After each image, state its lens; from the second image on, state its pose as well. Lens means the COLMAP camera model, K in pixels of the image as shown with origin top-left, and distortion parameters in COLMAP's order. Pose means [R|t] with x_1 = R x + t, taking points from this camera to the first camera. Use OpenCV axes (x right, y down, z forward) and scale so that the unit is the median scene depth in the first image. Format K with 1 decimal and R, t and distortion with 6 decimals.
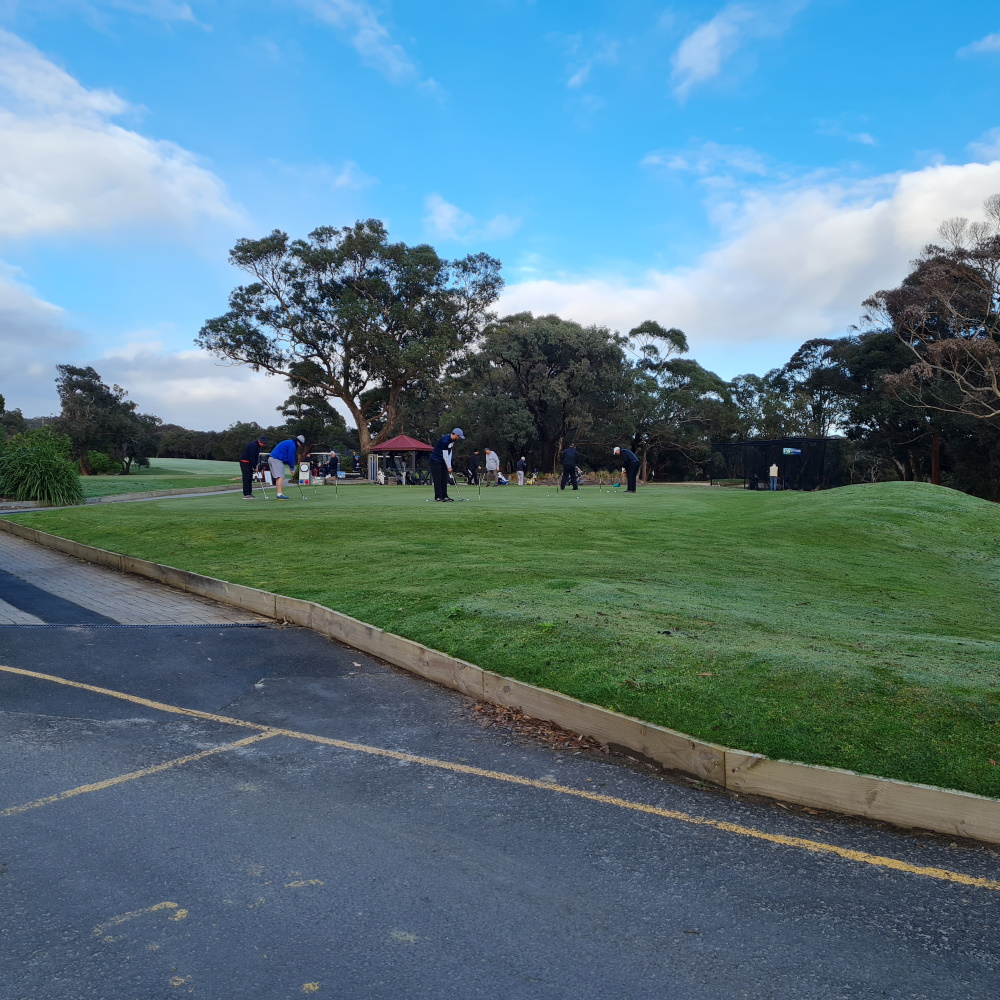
lens RADIAL K [[1020.5, 0, 500.0], [0, 1020.5, 500.0], [0, 0, 1]] dist [0.015728, 0.001215]
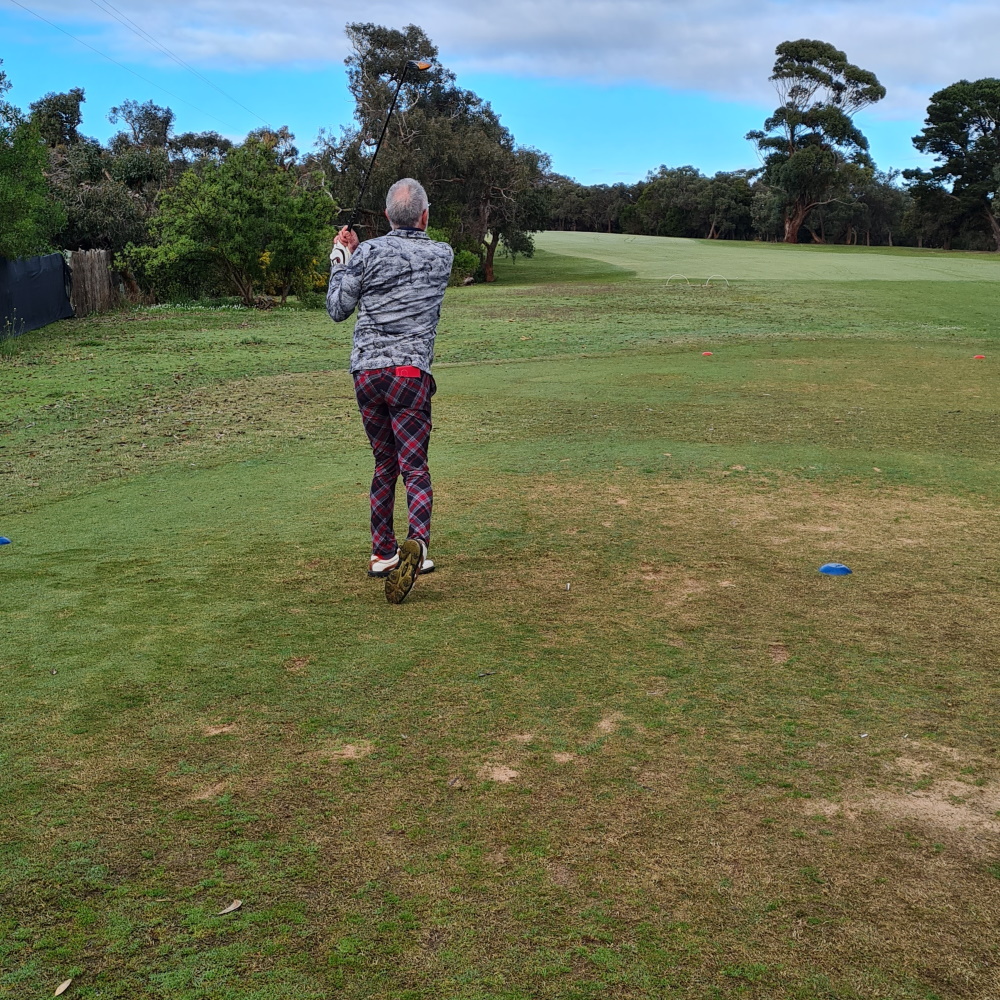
lens RADIAL K [[1020.5, 0, 500.0], [0, 1020.5, 500.0], [0, 0, 1]] dist [0.015728, 0.001215]
pose [[0.943614, 0.081427, -0.320876, -0.187700], [-0.007910, 0.974547, 0.224043, -0.026394], [0.330952, -0.208872, 0.920241, 0.510684]]
